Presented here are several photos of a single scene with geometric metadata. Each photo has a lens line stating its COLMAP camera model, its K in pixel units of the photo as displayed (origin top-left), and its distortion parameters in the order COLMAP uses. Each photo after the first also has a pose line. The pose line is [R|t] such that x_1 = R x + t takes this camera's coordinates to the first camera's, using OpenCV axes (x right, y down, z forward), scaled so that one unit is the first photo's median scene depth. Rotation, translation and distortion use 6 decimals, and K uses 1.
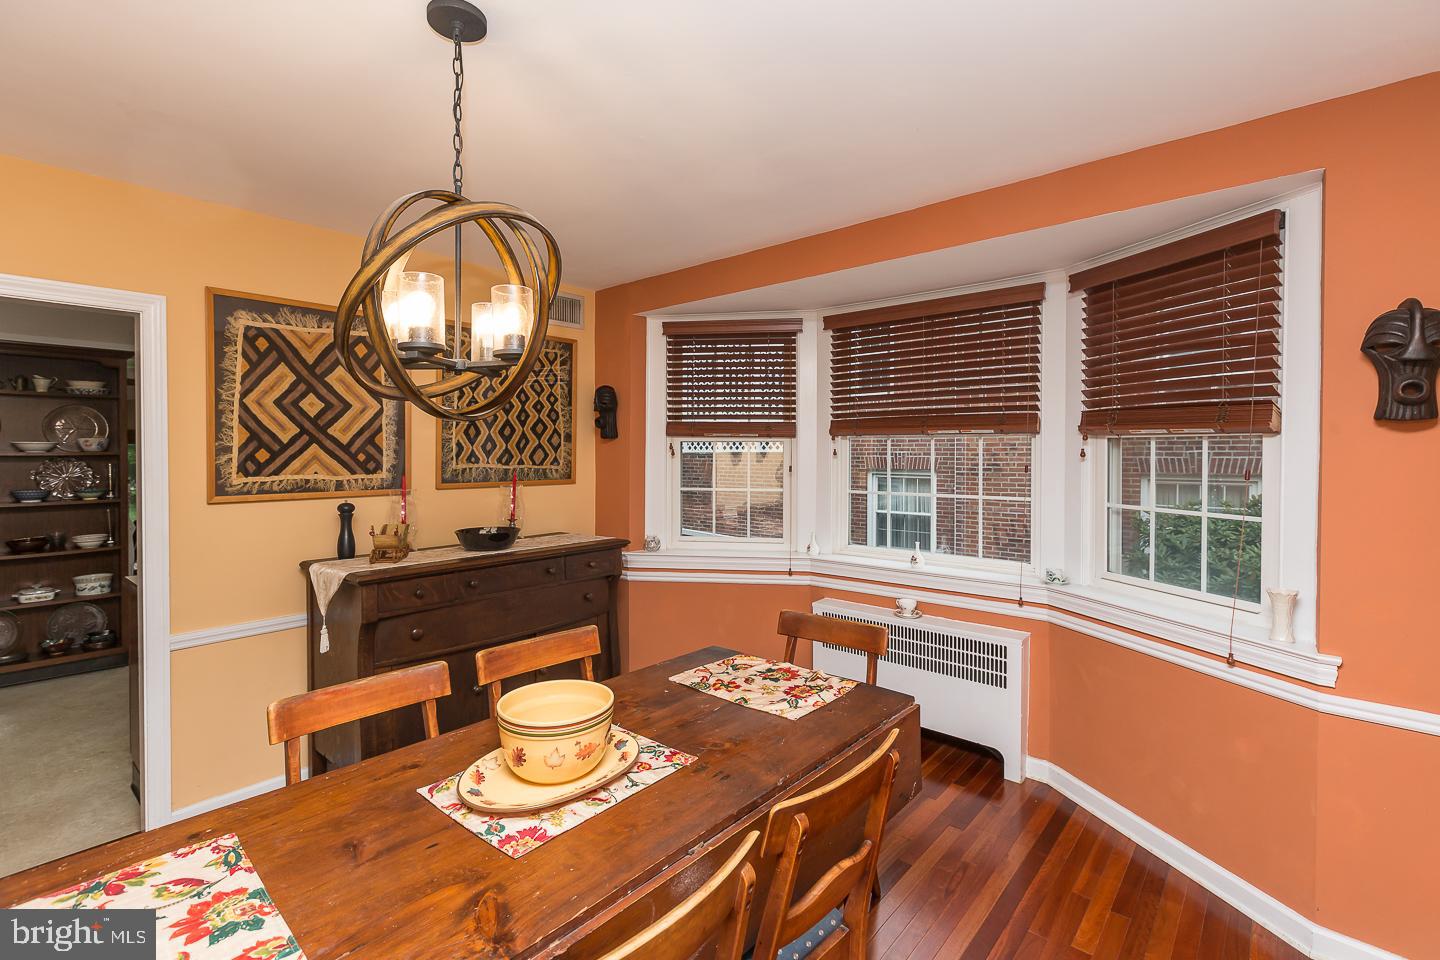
lens RADIAL K [[657.0, 0, 718.8], [0, 657.0, 454.3], [0, 0, 1]] dist [0.001322, -0.001709]
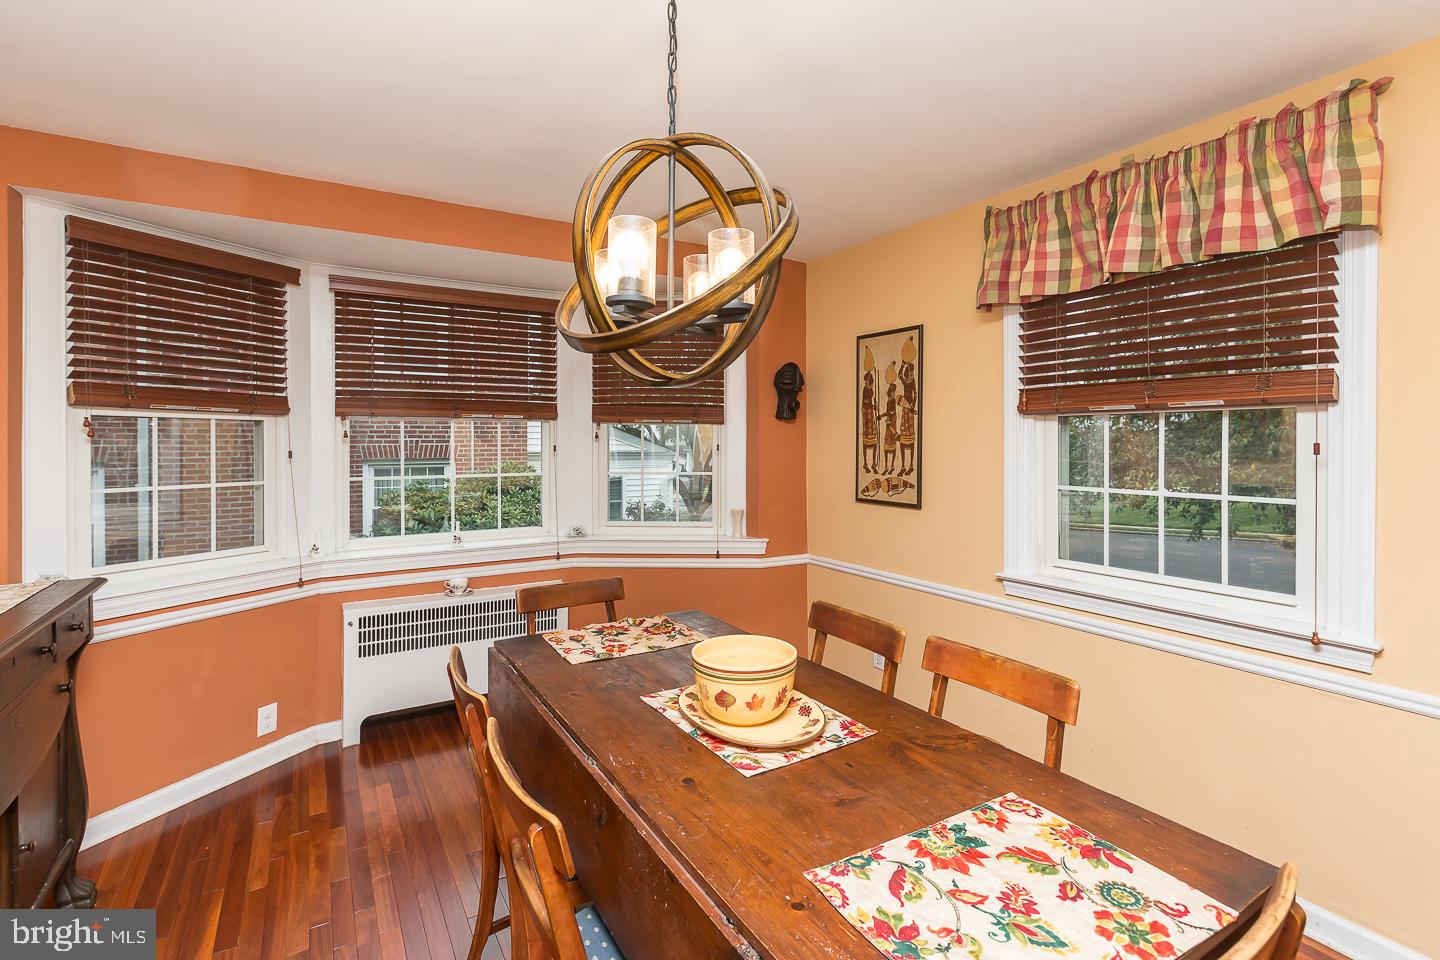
lens RADIAL K [[657.0, 0, 711.2], [0, 657.0, 443.3], [0, 0, 1]] dist [0.001322, -0.001709]
pose [[0.314390, -0.003108, 0.949289, -0.582615], [0.005063, 0.999986, 0.001597, 0.011558], [-0.949280, 0.004304, 0.314402, 0.315831]]
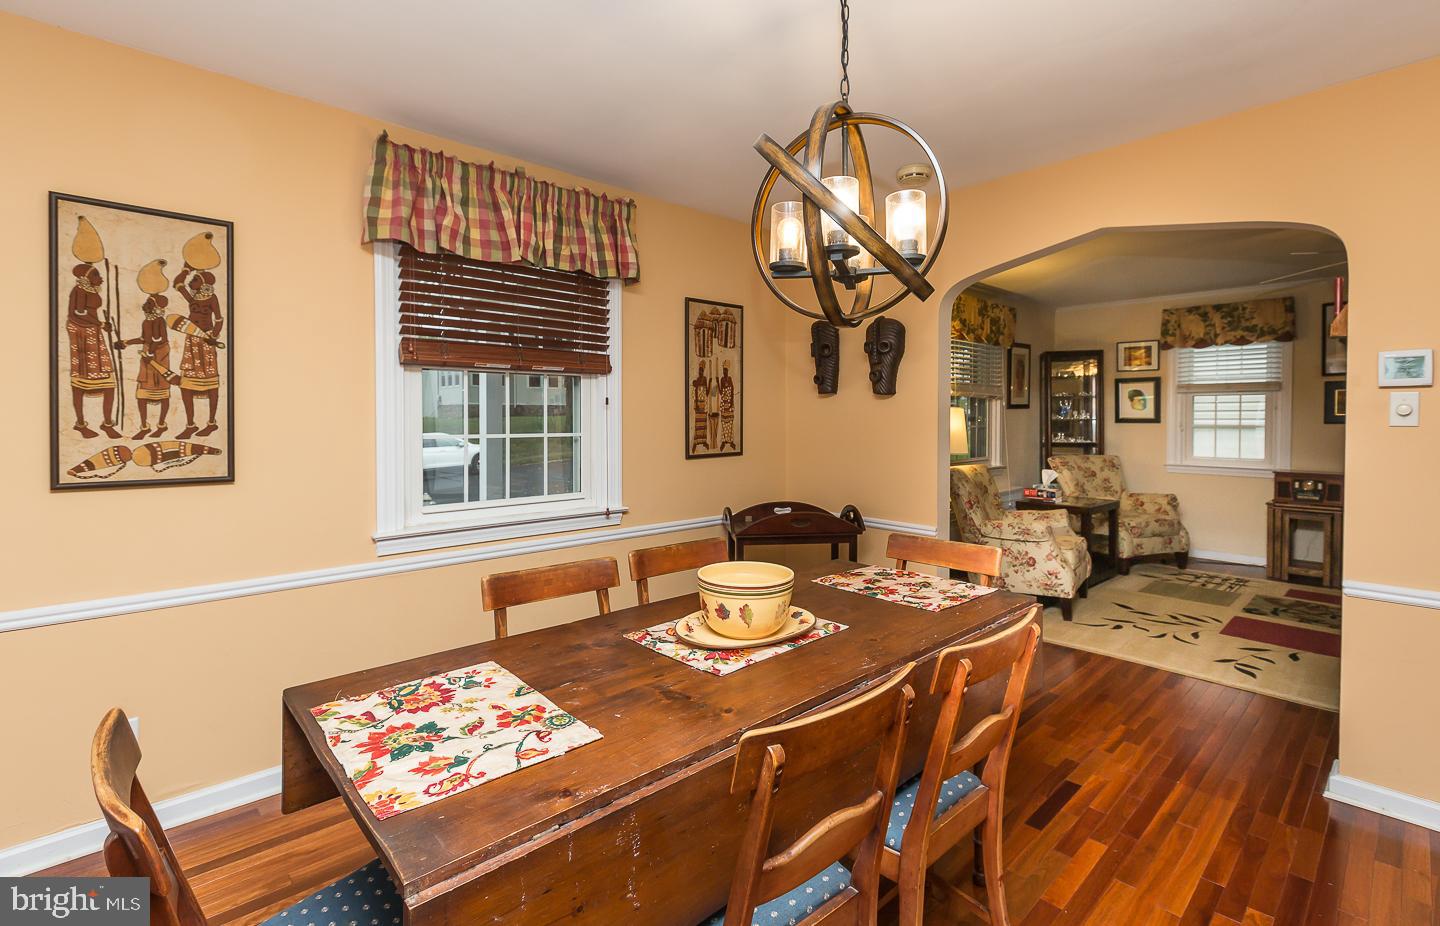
lens RADIAL K [[675.7, 0, 741.8], [0, 675.7, 425.0], [0, 0, 1]] dist [-0.000183, 0.000317]
pose [[-0.995873, -0.007261, 0.090470, -0.154533], [-0.005488, 0.999788, 0.019831, 0.034851], [-0.090595, 0.019253, -0.995702, 0.996009]]
